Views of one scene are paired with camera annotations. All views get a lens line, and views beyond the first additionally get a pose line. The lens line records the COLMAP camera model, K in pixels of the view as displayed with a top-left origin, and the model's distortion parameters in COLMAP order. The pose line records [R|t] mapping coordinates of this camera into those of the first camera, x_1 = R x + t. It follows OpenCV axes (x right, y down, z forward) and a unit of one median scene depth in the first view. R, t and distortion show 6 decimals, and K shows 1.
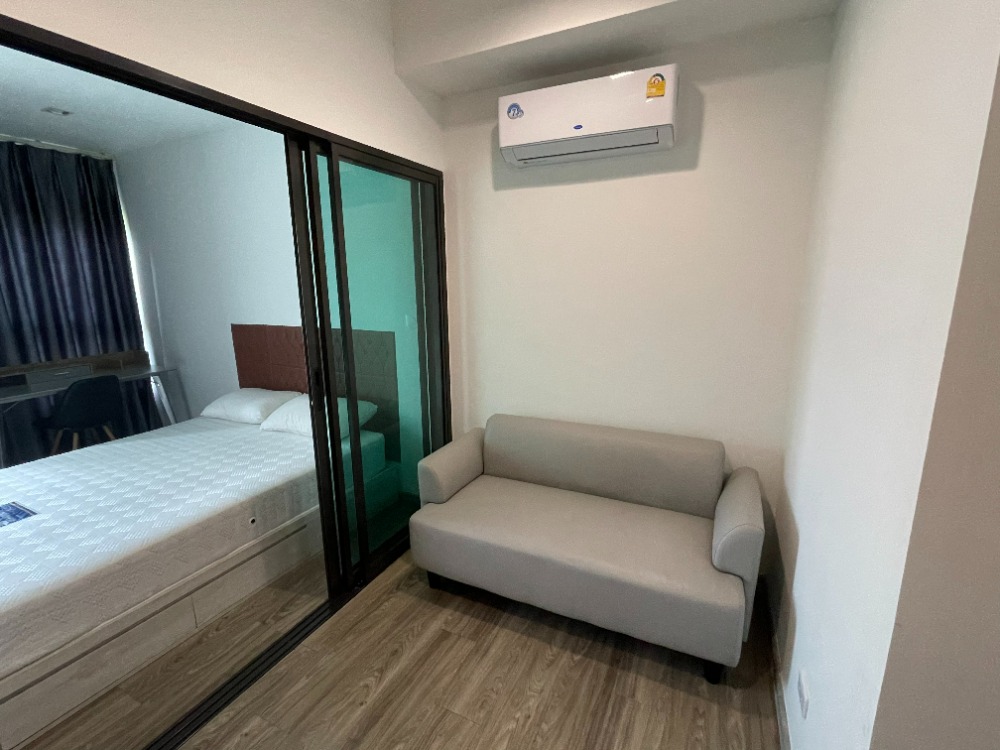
lens RADIAL K [[471.3, 0, 500.0], [0, 471.3, 375.0], [0, 0, 1]] dist [-0.010955, -0.000750]
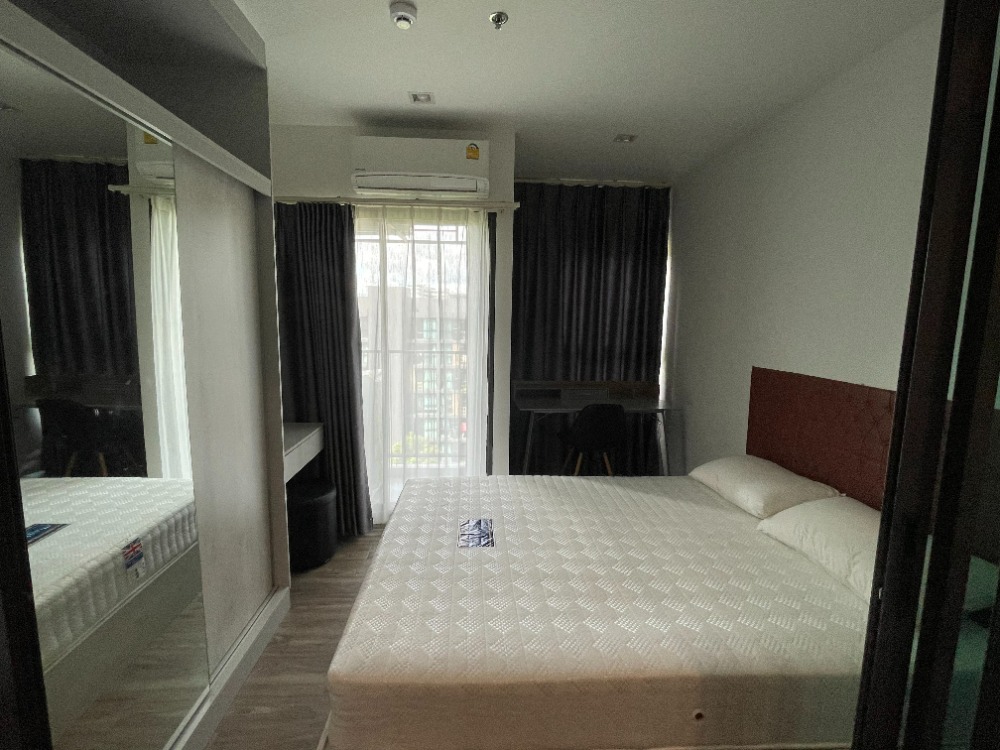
lens RADIAL K [[471.3, 0, 500.0], [0, 471.3, 375.0], [0, 0, 1]] dist [-0.010955, -0.000750]
pose [[0.506804, 0.125120, -0.852933, -0.160191], [-0.199944, 0.979491, 0.024880, -0.038463], [0.838554, 0.157930, 0.521427, 0.321298]]
